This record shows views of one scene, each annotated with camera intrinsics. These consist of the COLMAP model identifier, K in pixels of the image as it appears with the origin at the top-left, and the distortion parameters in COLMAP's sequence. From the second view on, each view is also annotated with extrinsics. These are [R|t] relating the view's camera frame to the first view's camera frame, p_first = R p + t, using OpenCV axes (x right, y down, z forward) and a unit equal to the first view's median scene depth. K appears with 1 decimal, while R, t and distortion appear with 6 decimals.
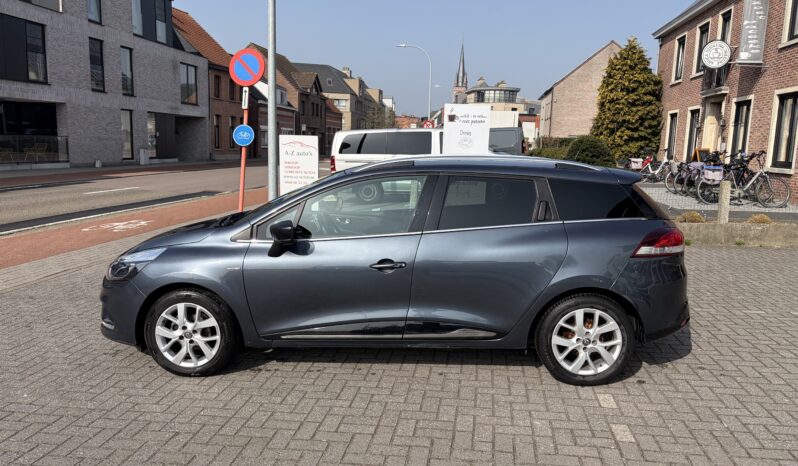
lens RADIAL K [[603.9, 0, 405.0], [0, 603.9, 232.1], [0, 0, 1]] dist [0.022785, -0.007452]
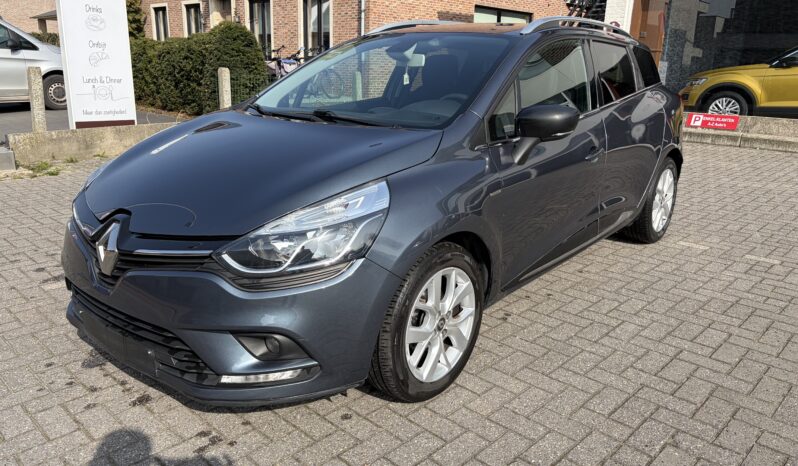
lens RADIAL K [[603.9, 0, 400.0], [0, 603.9, 233.4], [0, 0, 1]] dist [0.022785, -0.007452]
pose [[0.592966, -0.227148, 0.772525, -0.793650], [0.108226, 0.973164, 0.203072, -0.031193], [-0.797922, -0.036807, 0.601637, 0.692589]]
